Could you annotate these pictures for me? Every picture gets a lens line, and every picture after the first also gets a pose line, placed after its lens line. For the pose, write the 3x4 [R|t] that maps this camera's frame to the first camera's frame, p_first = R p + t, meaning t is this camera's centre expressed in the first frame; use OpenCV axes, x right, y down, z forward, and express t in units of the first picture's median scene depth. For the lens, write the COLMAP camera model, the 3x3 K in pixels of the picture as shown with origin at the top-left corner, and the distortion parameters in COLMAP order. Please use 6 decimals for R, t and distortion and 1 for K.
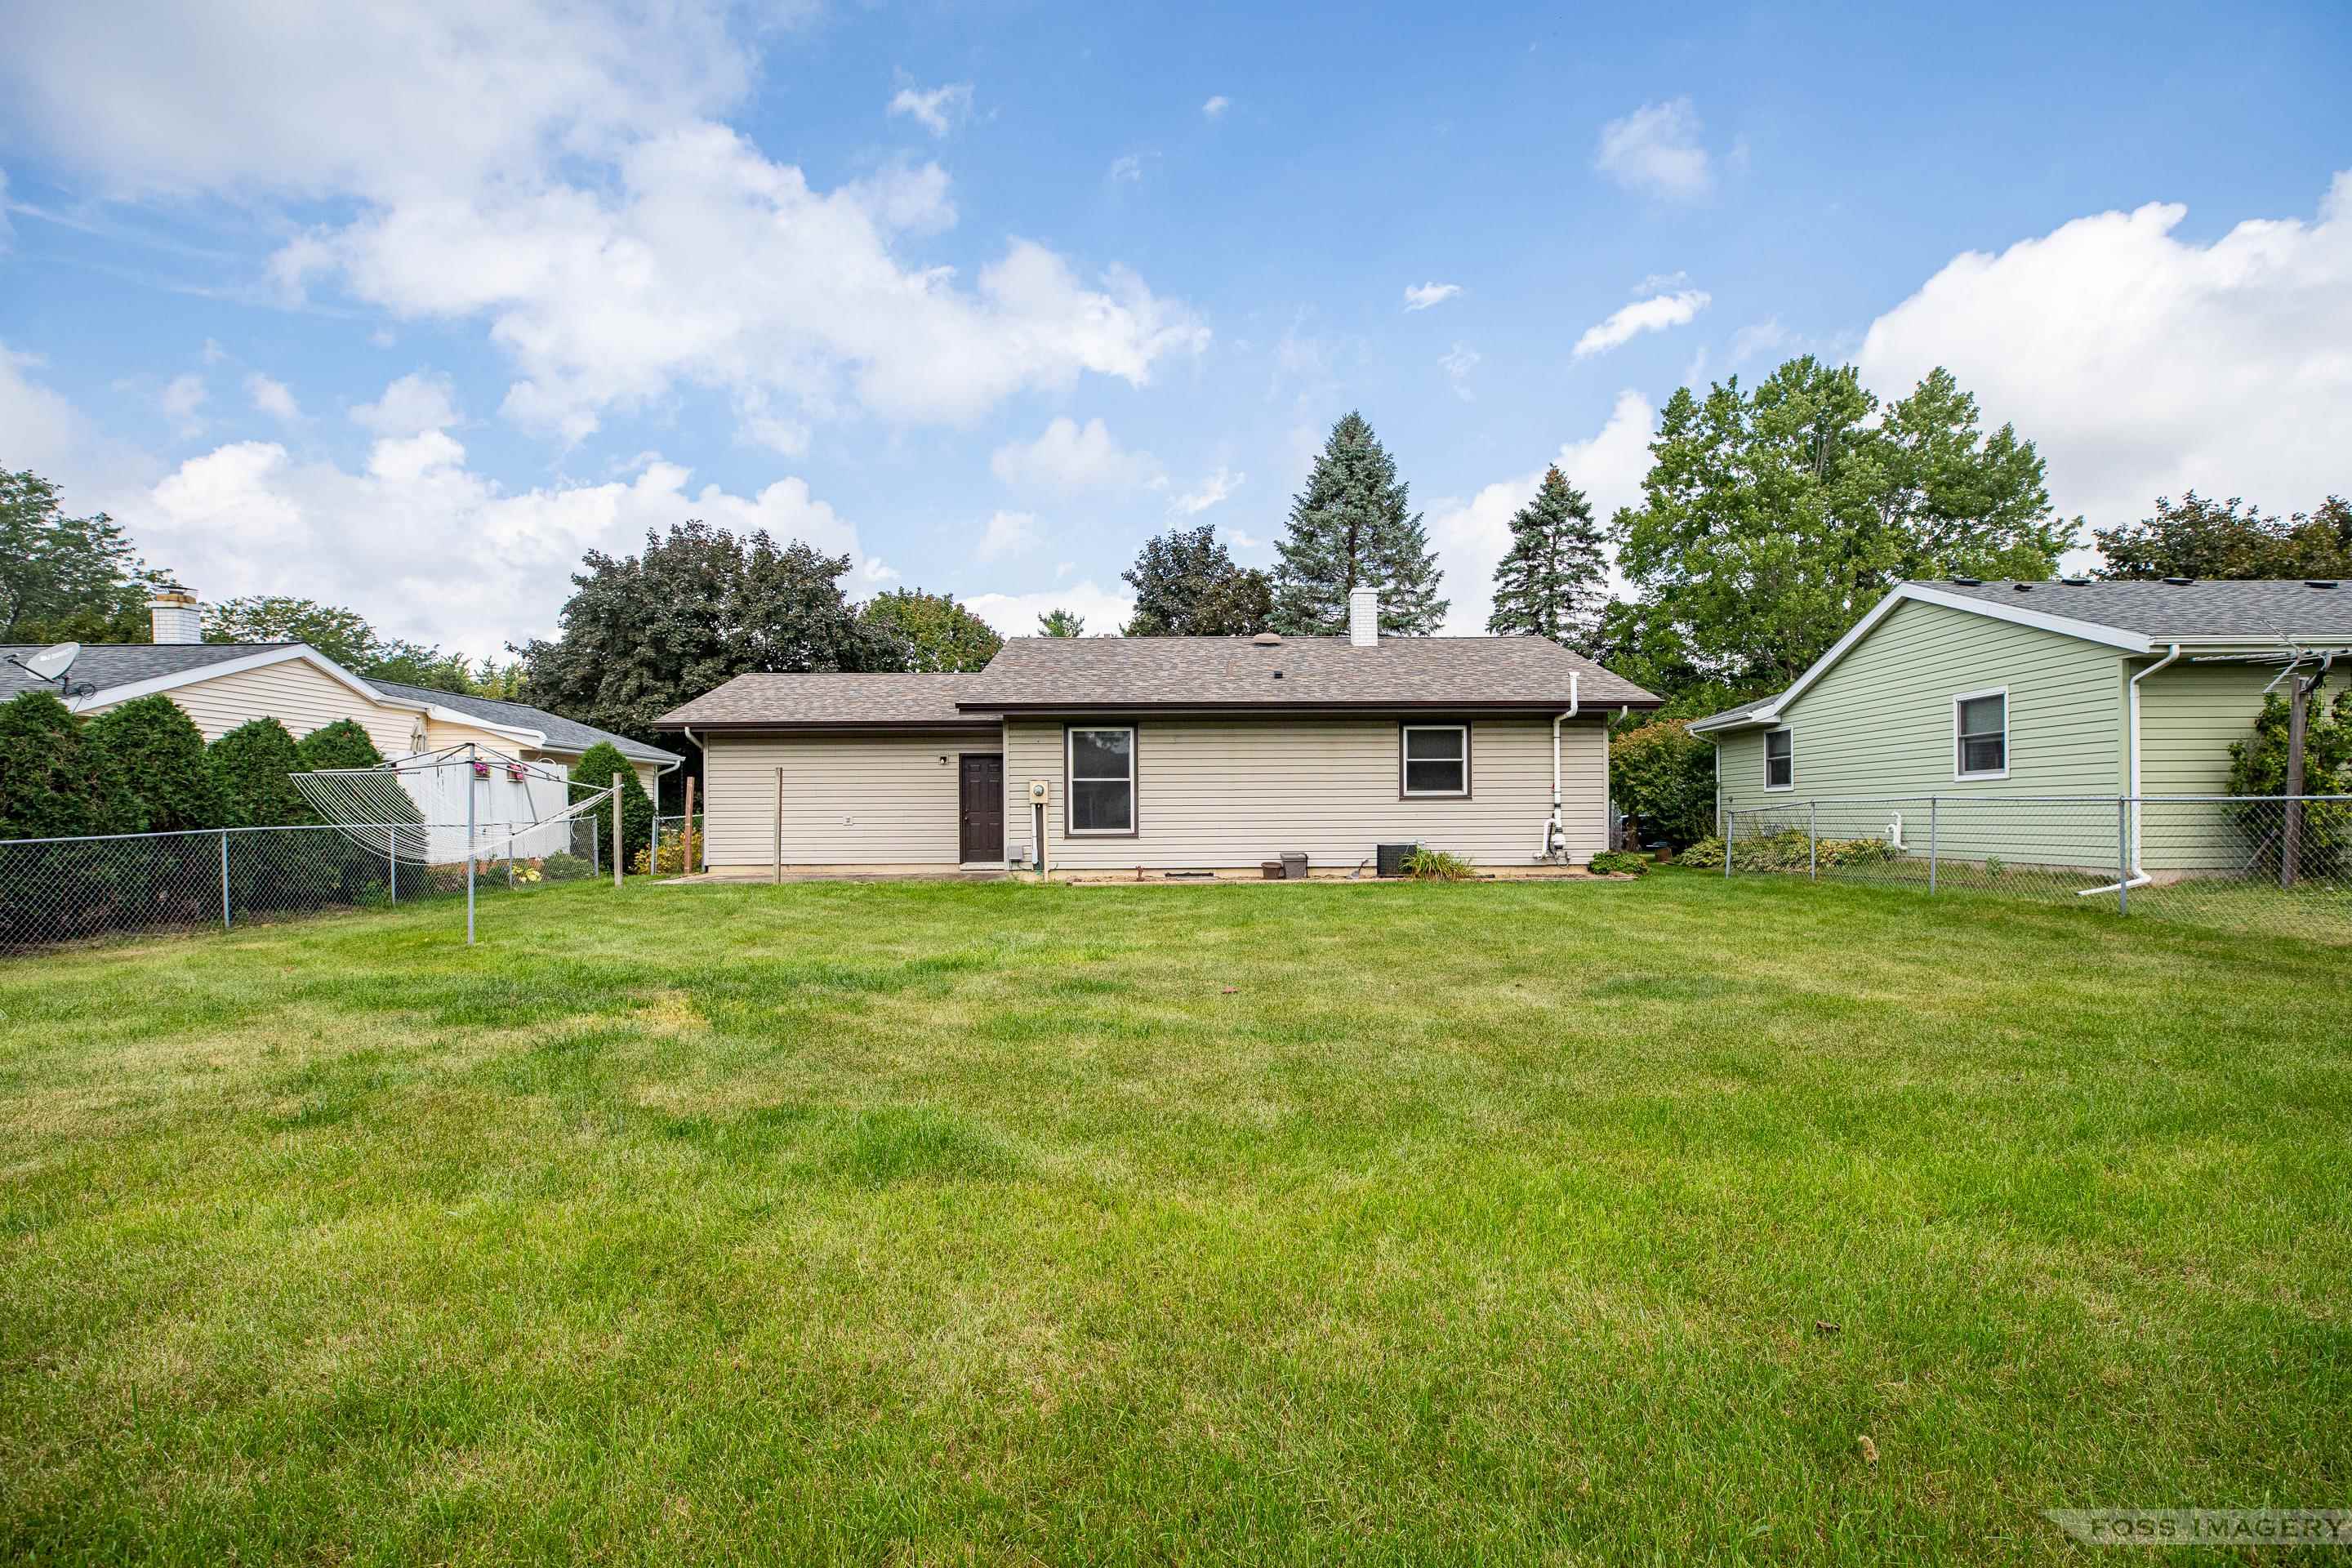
lens RADIAL K [[1065.5, 0, 1176.0], [0, 1065.5, 784.0], [0, 0, 1]] dist [-0.017871, 0.000353]
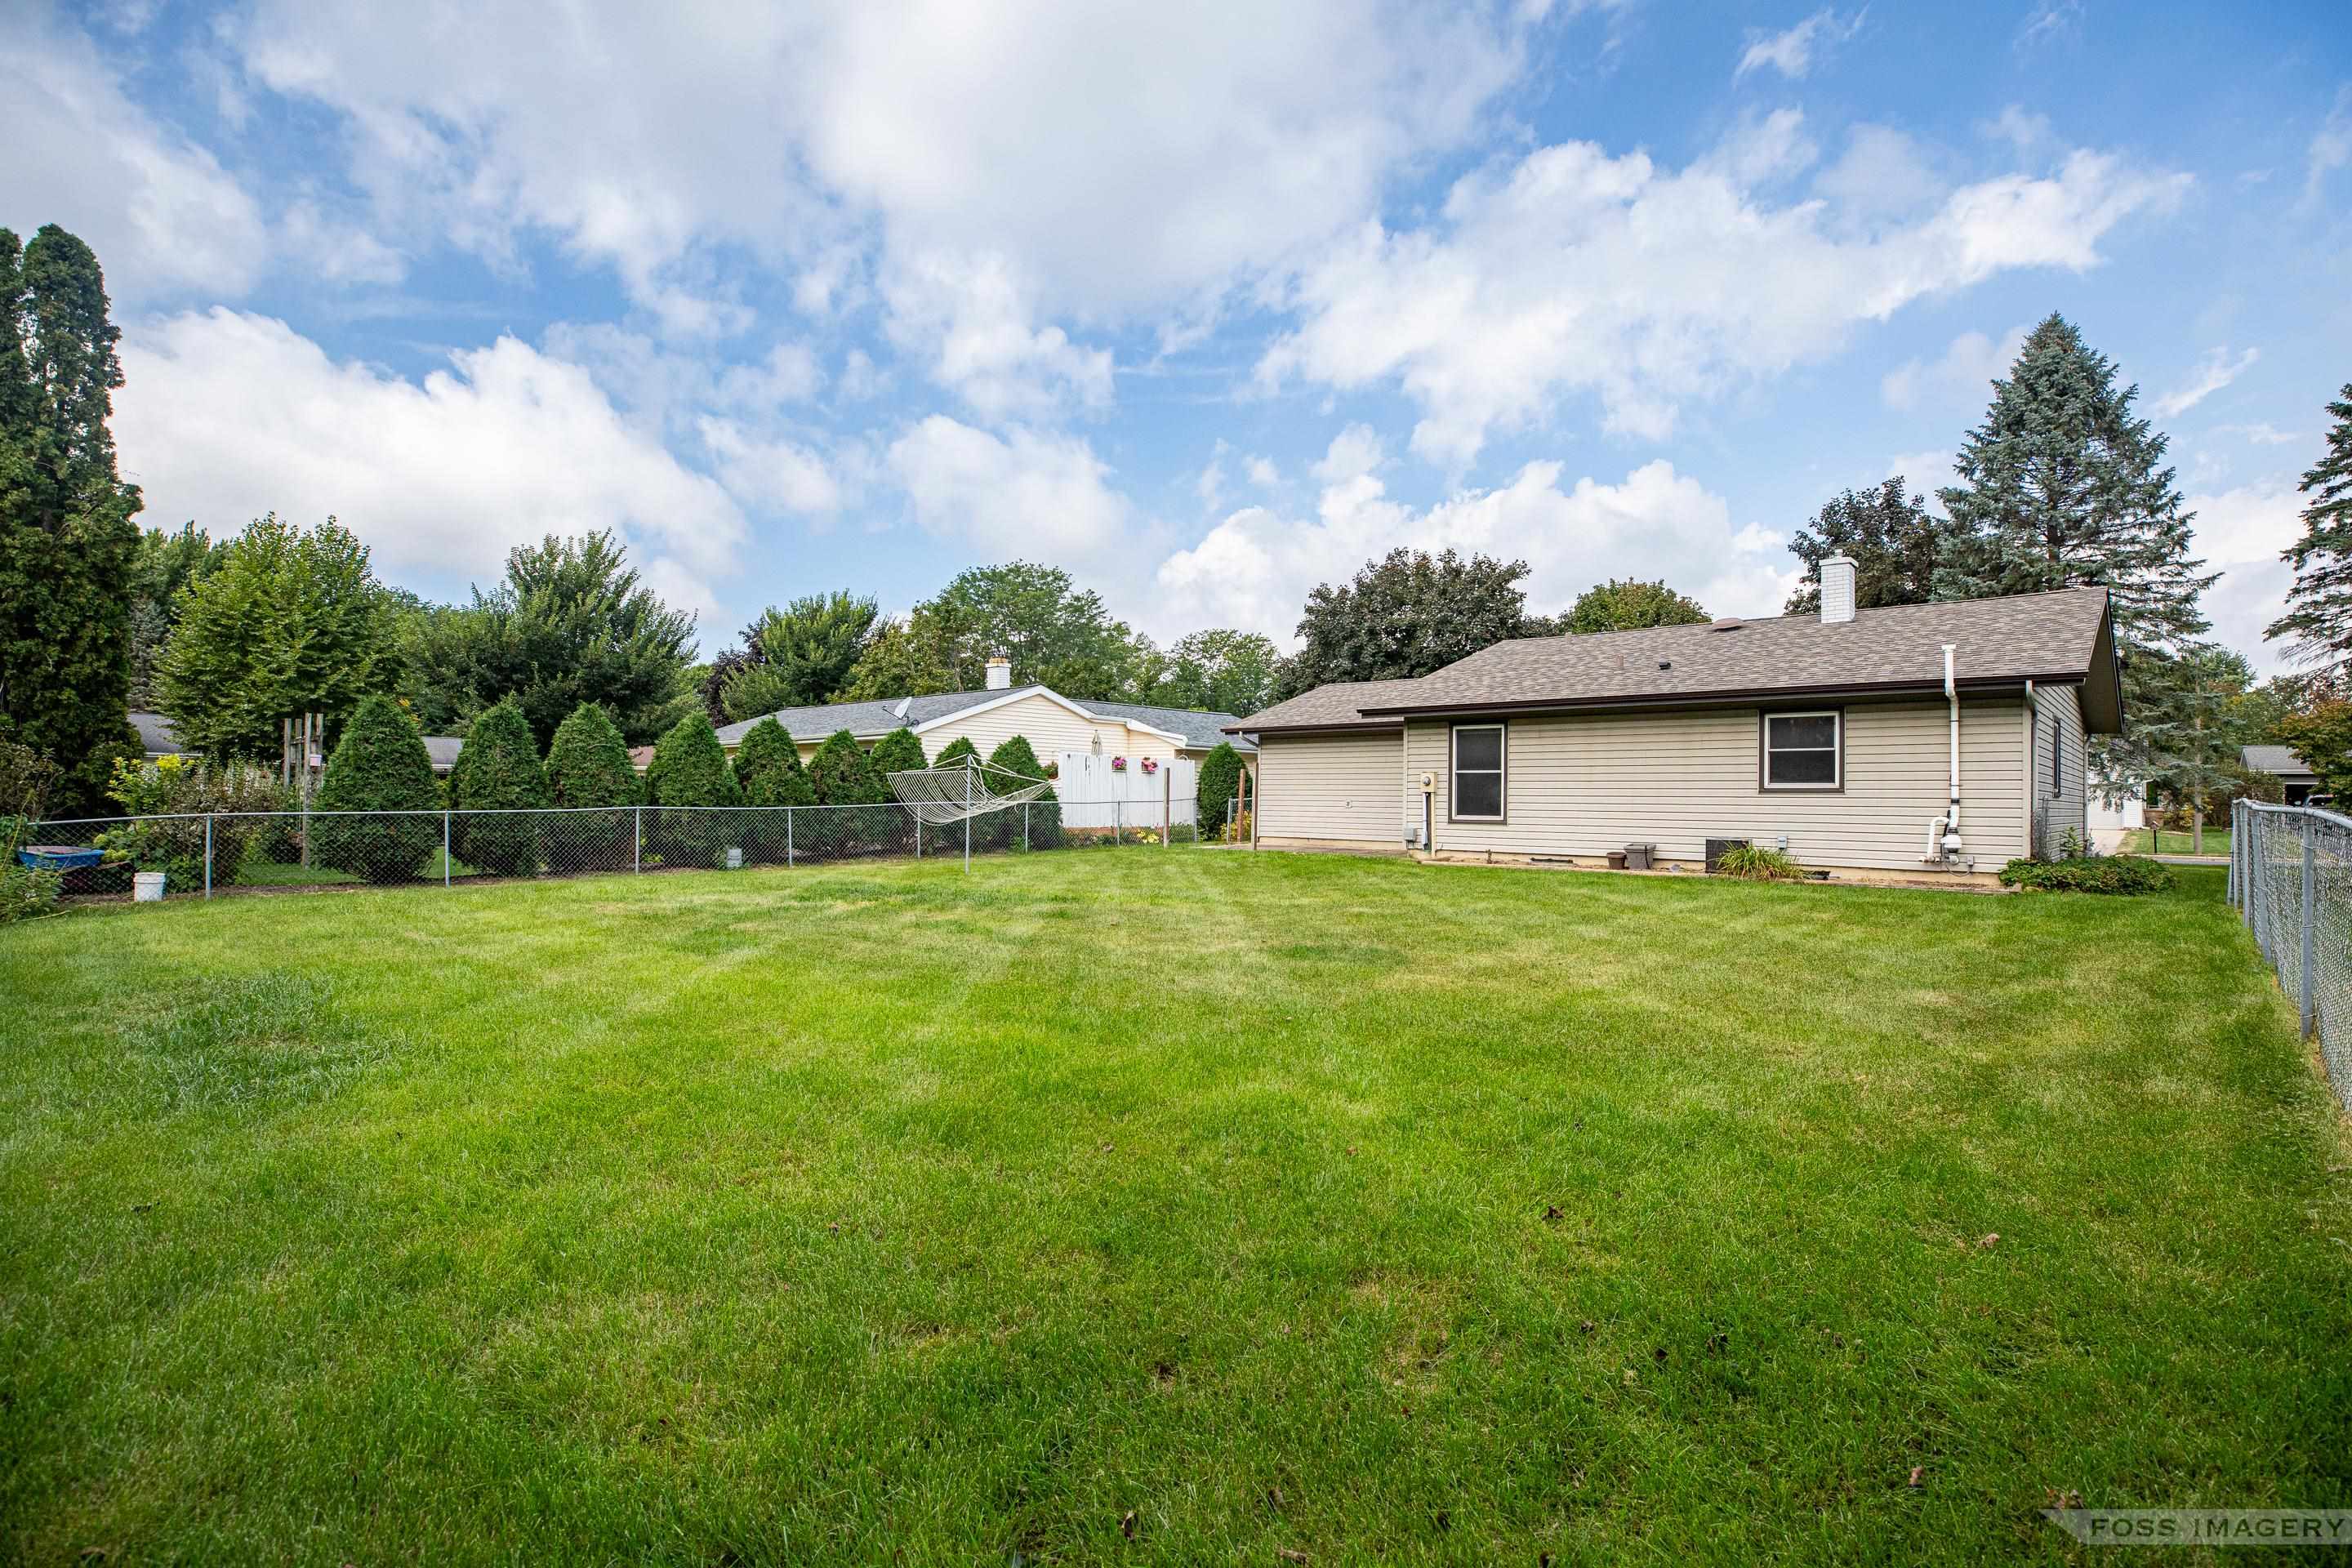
lens RADIAL K [[1097.3, 0, 1264.8], [0, 1097.3, 743.6], [0, 0, 1]] dist [-0.044389, -0.000217]
pose [[0.750857, -0.016543, -0.660257, 0.495826], [0.001821, 0.999734, -0.022977, -0.007111], [0.660462, 0.016050, 0.750688, -0.013666]]
